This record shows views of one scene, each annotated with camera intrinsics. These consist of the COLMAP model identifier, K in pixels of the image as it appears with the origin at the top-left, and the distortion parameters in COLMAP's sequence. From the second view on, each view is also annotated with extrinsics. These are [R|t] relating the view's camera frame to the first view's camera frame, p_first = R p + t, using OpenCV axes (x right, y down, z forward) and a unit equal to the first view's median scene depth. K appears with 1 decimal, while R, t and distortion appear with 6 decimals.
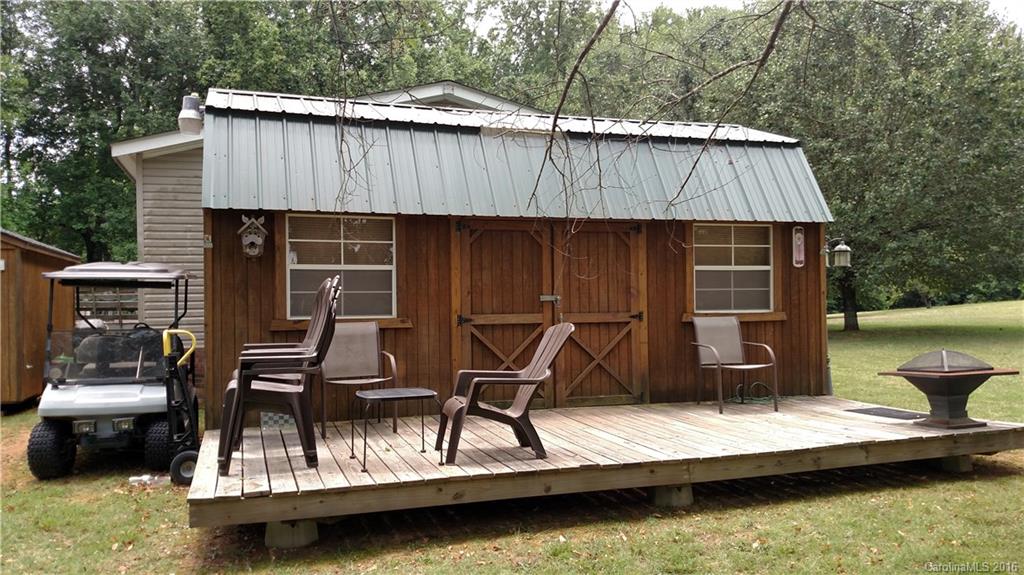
lens RADIAL K [[748.0, 0, 512.0], [0, 748.0, 287.5], [0, 0, 1]] dist [0.058358, -0.000262]
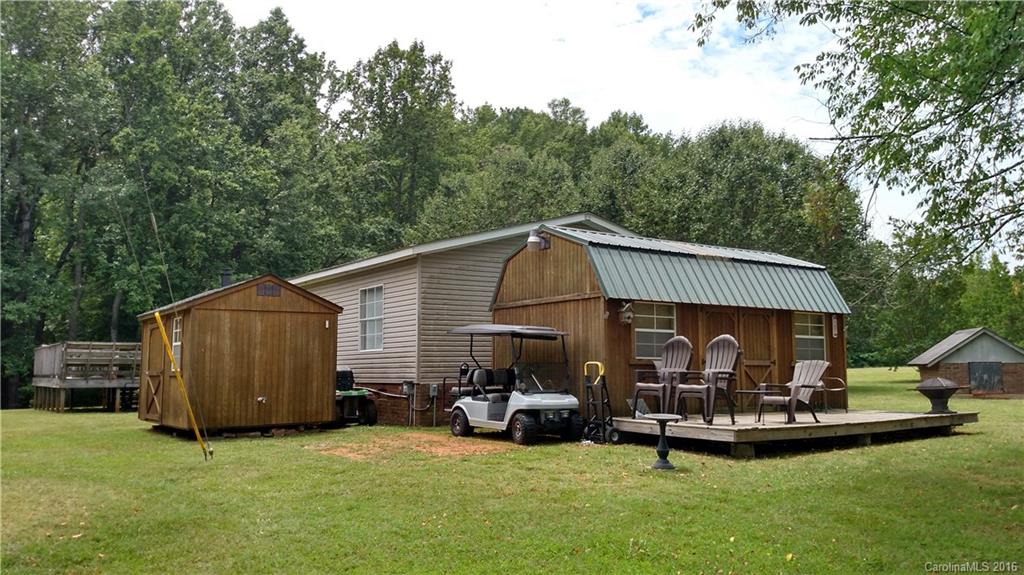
lens RADIAL K [[748.0, 0, 512.0], [0, 748.0, 287.5], [0, 0, 1]] dist [0.058358, -0.000262]
pose [[0.960307, 0.038921, 0.276218, -0.958508], [-0.011664, 0.994955, -0.099642, 0.049473], [-0.278702, 0.092465, 0.955916, -0.593716]]
